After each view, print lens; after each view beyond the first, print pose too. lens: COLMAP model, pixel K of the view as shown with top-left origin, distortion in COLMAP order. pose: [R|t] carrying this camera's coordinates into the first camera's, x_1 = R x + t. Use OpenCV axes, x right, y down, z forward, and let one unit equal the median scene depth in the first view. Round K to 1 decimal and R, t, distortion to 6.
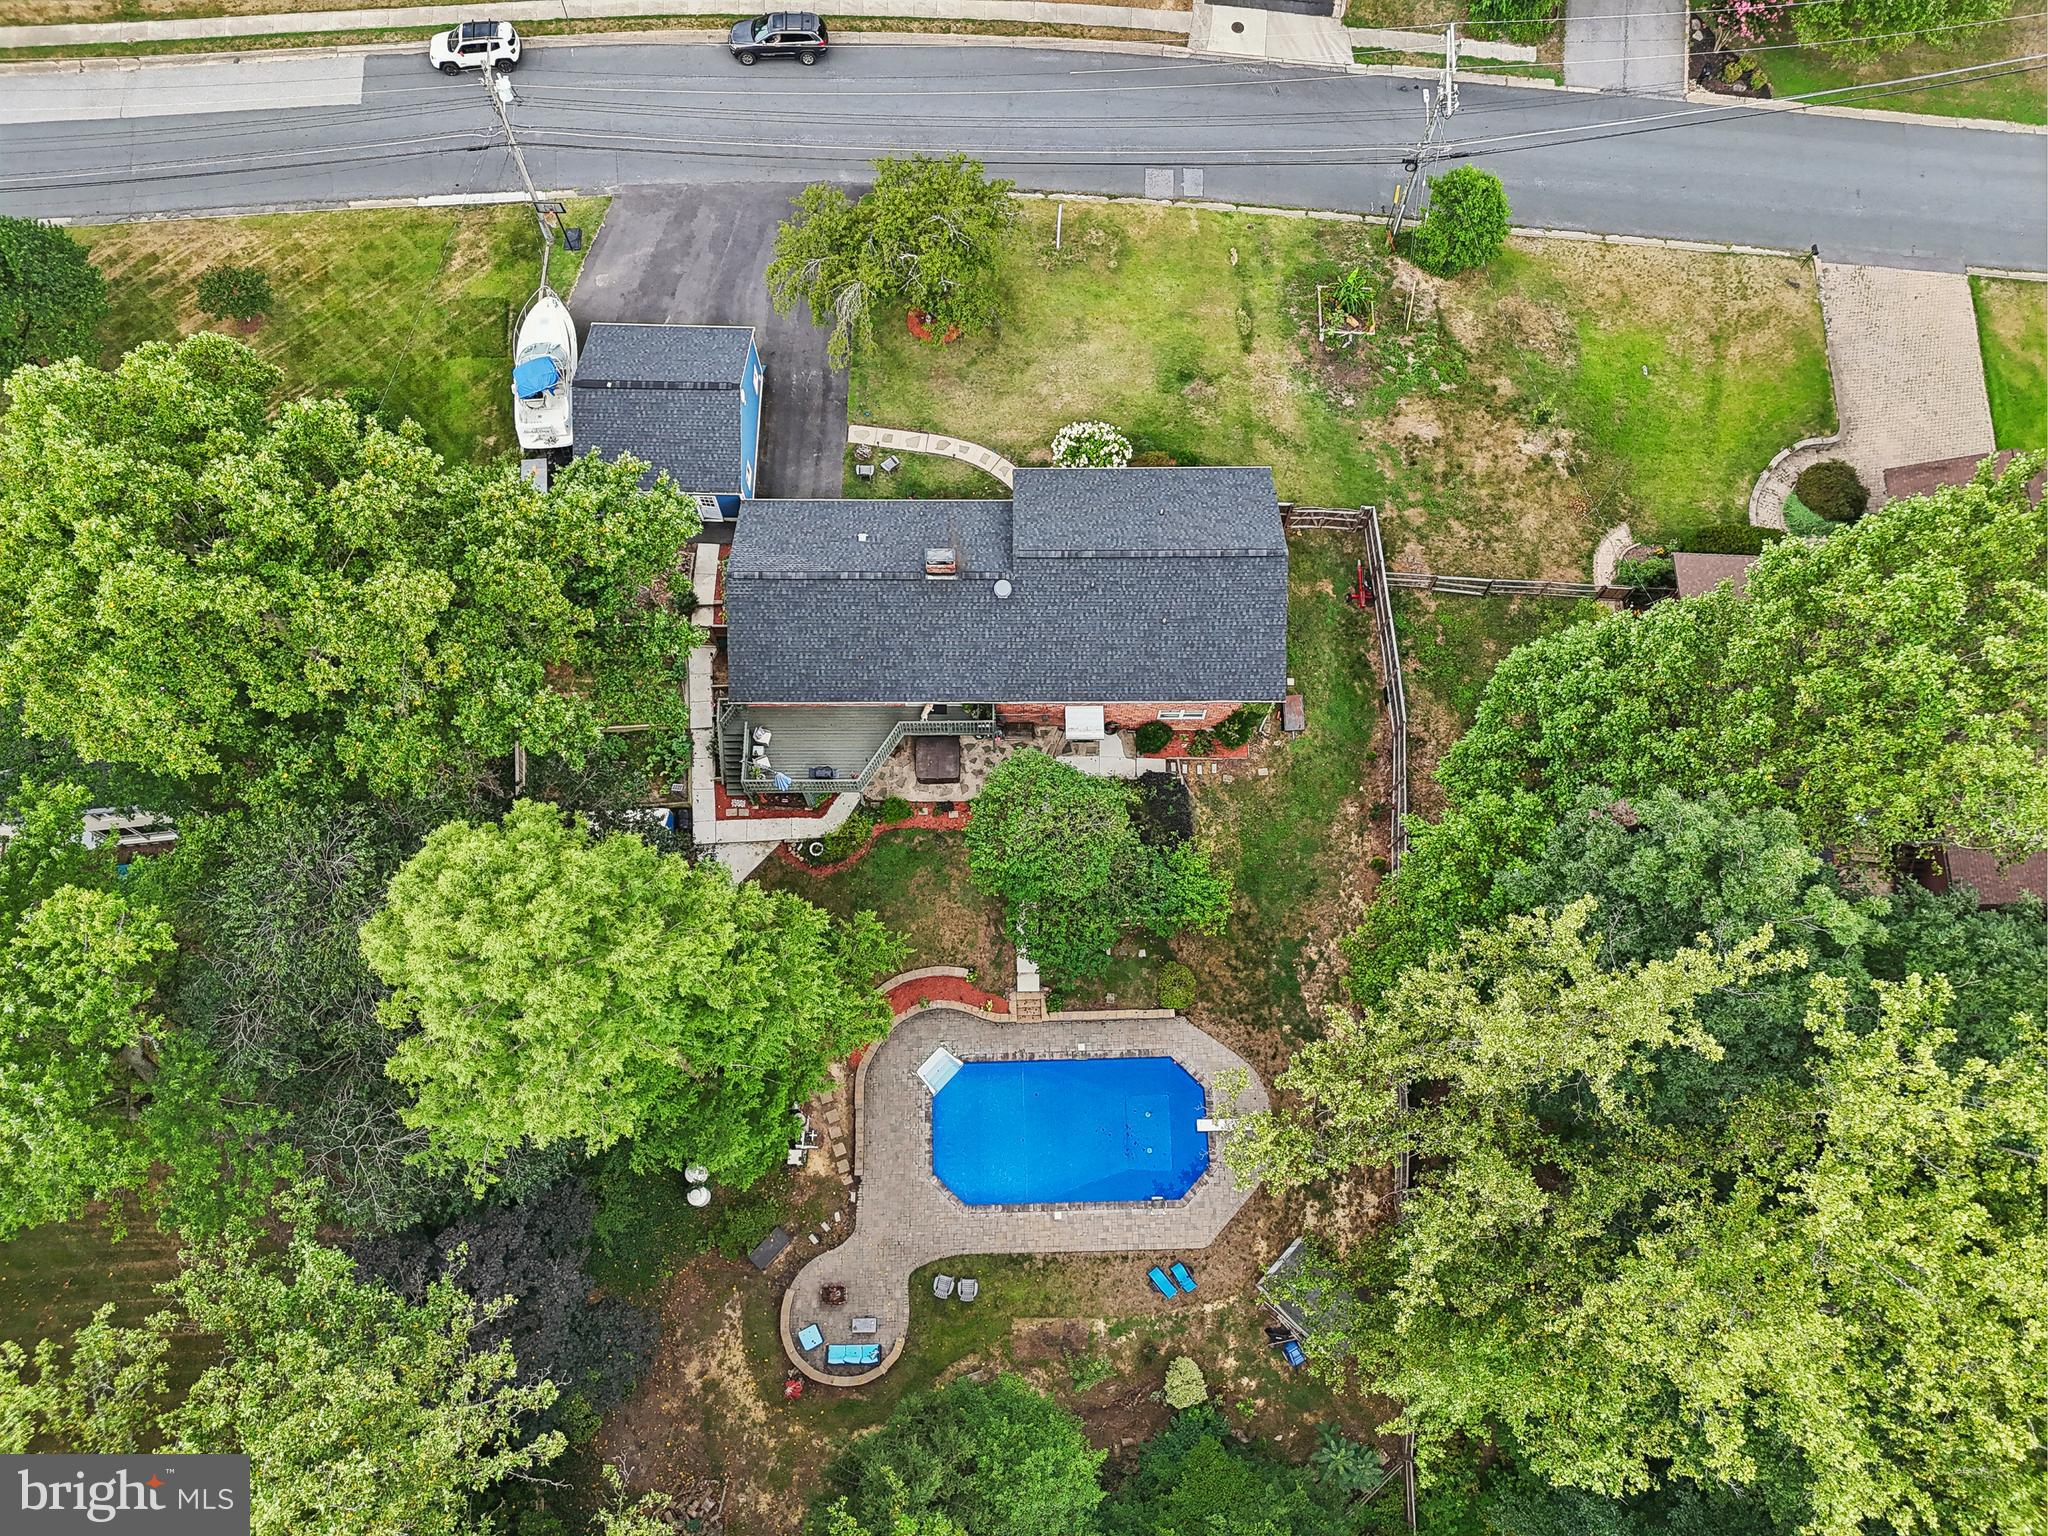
lens RADIAL K [[1457.1, 0, 1024.0], [0, 1457.1, 768.0], [0, 0, 1]] dist [0.090660, -0.112200]
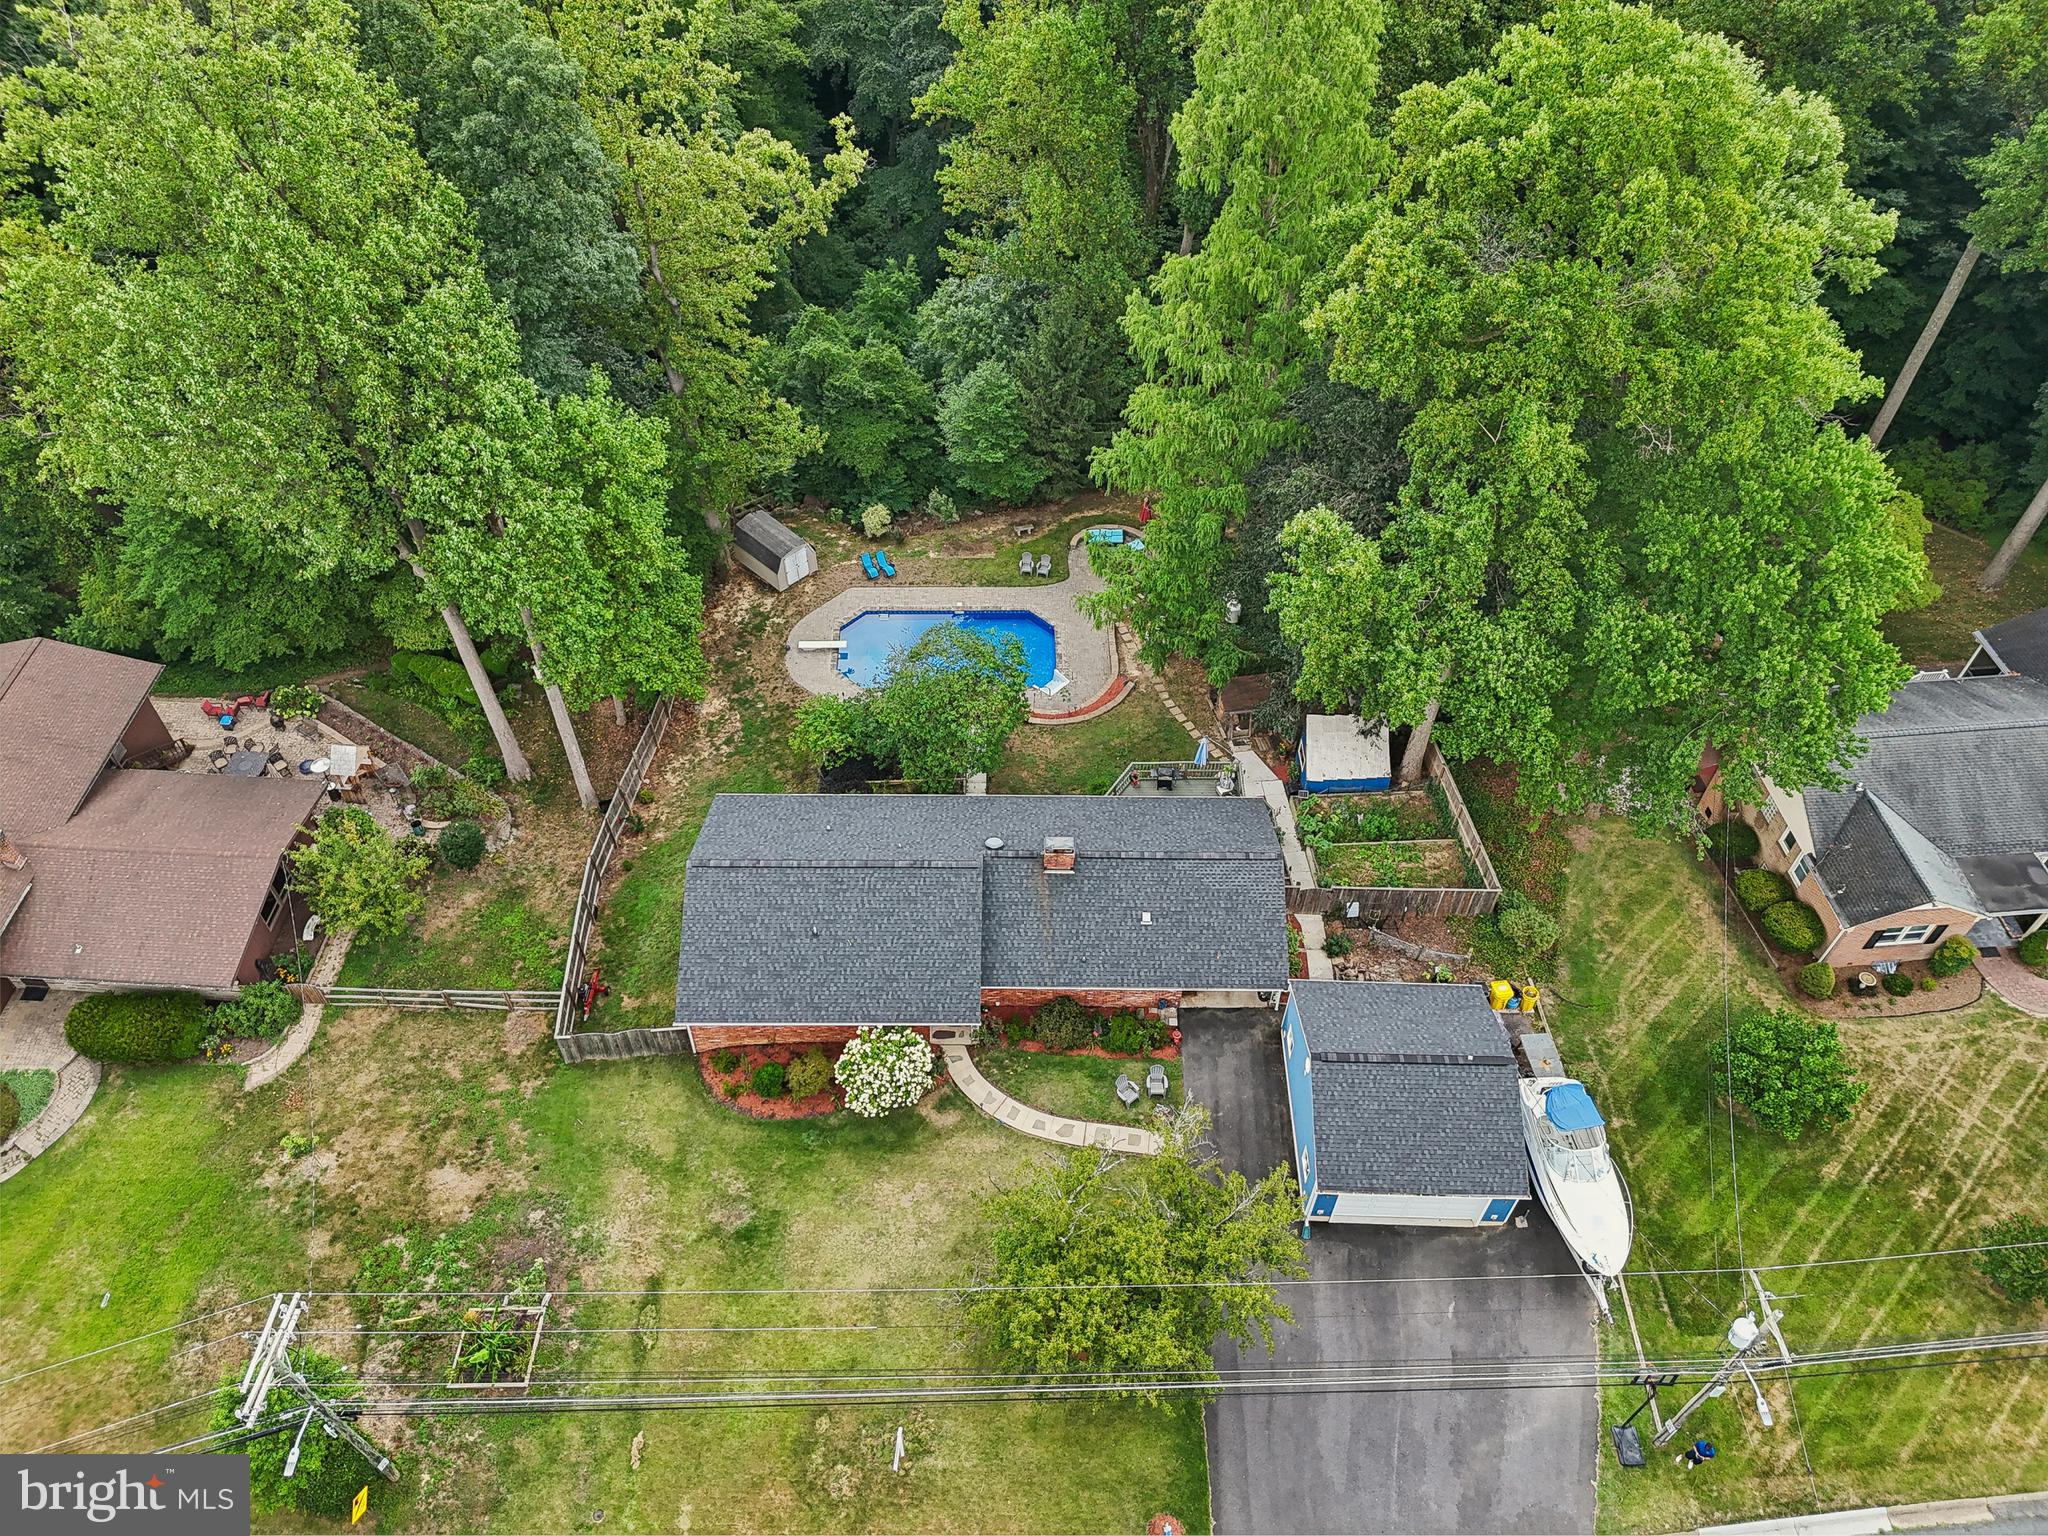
lens RADIAL K [[1500.4, 0, 1023.9], [0, 1500.4, 763.8], [0, 0, 1]] dist [0.075699, -0.080852]
pose [[-0.999749, -0.018101, -0.013187, -0.018156], [-0.002799, -0.483211, 0.875499, -0.864420], [-0.022220, 0.875317, 0.483039, 0.428457]]
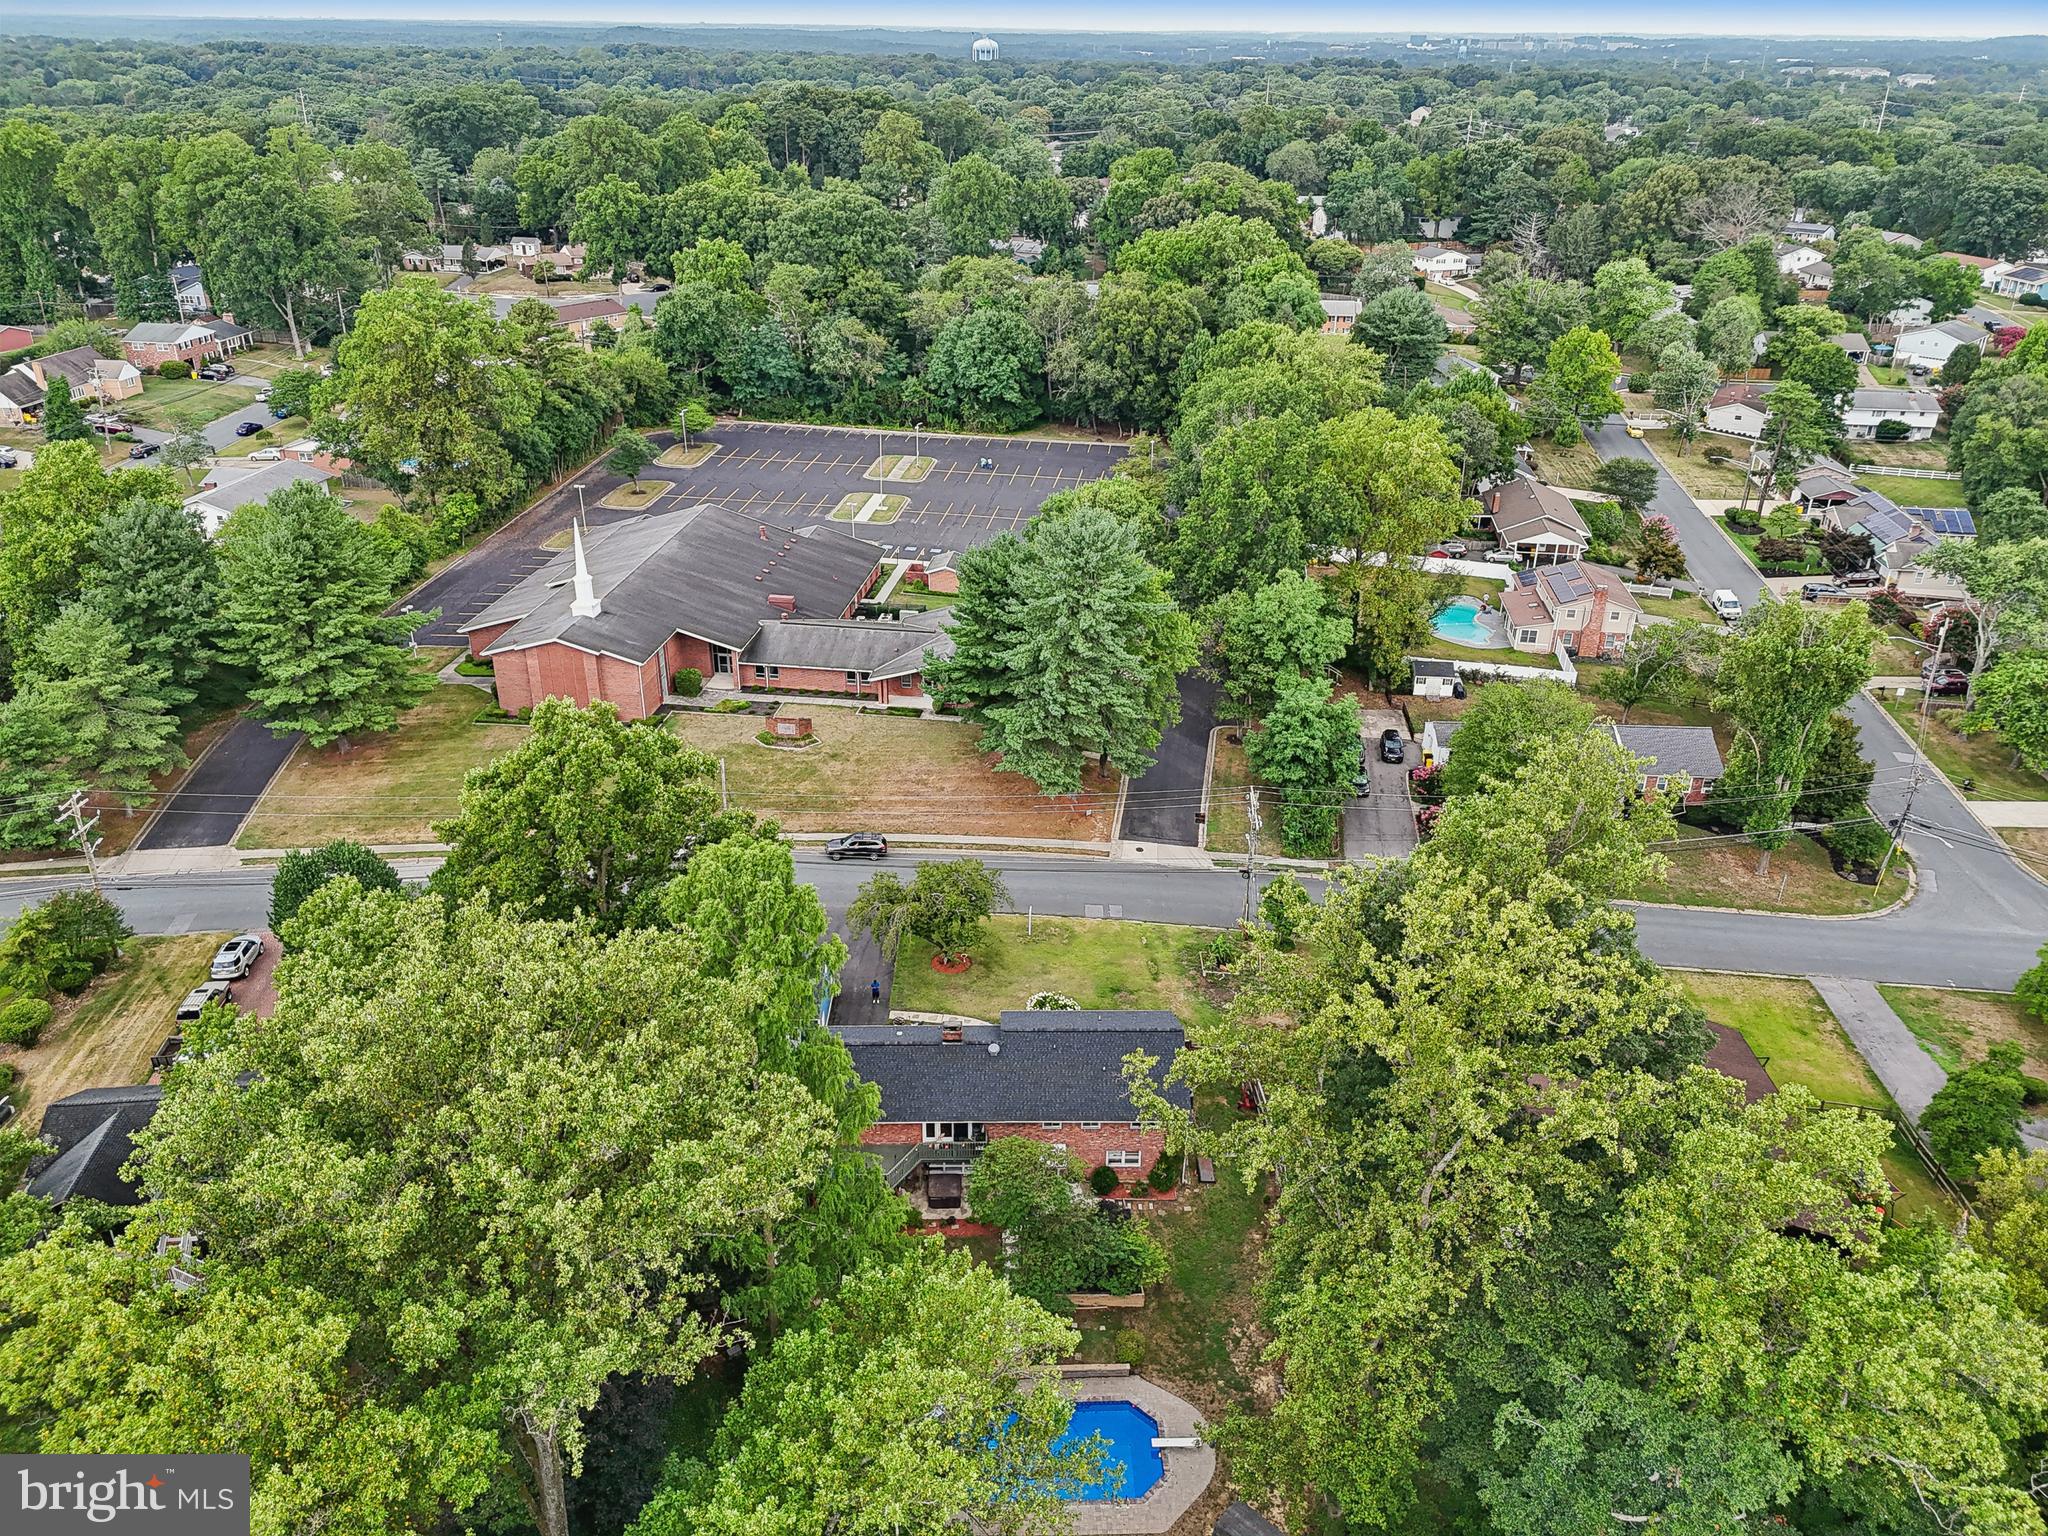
lens RADIAL K [[1500.4, 0, 1023.9], [0, 1500.4, 763.8], [0, 0, 1]] dist [0.075699, -0.080852]
pose [[0.999933, -0.004927, 0.010506, 0.001375], [0.010880, 0.712871, -0.701211, 0.668746], [-0.004035, 0.701278, 0.712877, -0.269029]]
